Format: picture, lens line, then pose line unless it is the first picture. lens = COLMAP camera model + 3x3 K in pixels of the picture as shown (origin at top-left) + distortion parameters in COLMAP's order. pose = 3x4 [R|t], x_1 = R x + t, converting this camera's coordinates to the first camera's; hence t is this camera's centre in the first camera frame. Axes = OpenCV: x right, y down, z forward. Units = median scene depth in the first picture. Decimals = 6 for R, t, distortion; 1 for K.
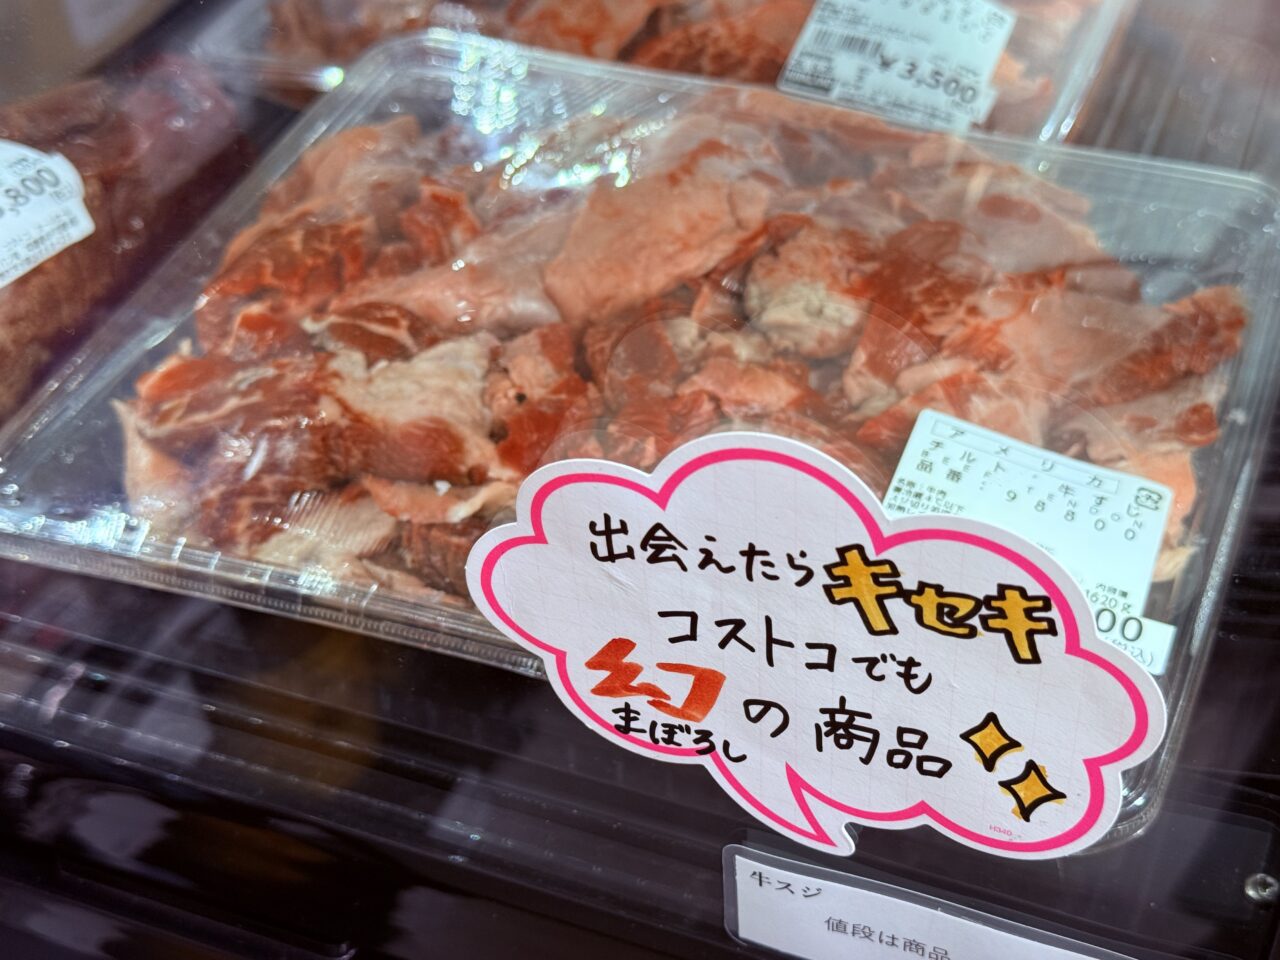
lens RADIAL K [[1820.6, 0, 640.3], [0, 1820.6, 478.9], [0, 0, 1]] dist [0.120805, 0.000000]
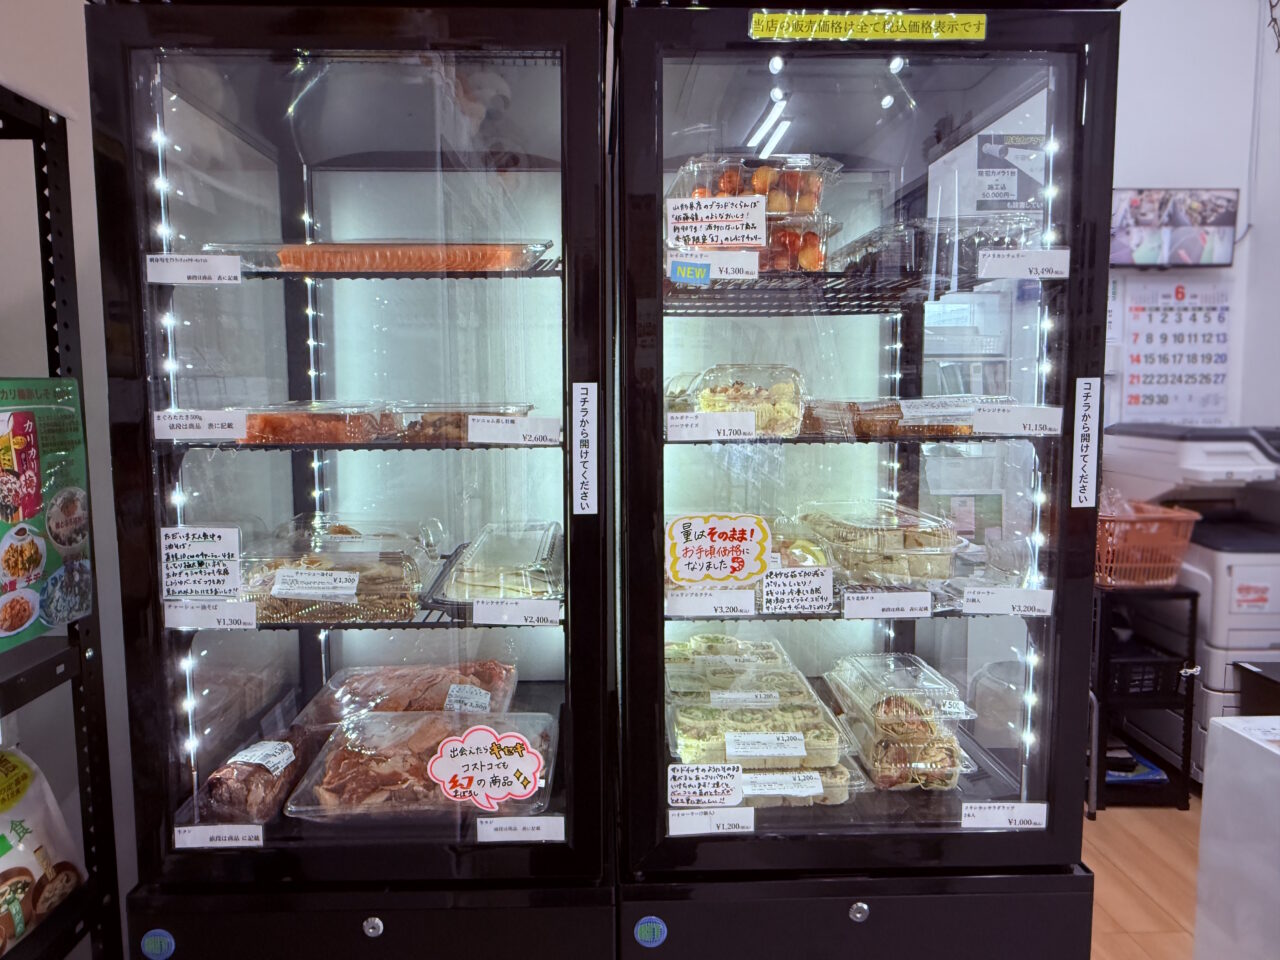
lens RADIAL K [[840.0, 0, 634.5], [0, 840.0, 474.7], [0, 0, 1]] dist [-0.011427, -0.001697]
pose [[0.909171, -0.014367, 0.416174, -0.597794], [0.244303, 0.827745, -0.505128, 0.795159], [-0.337229, 0.560921, 0.756072, -1.801291]]
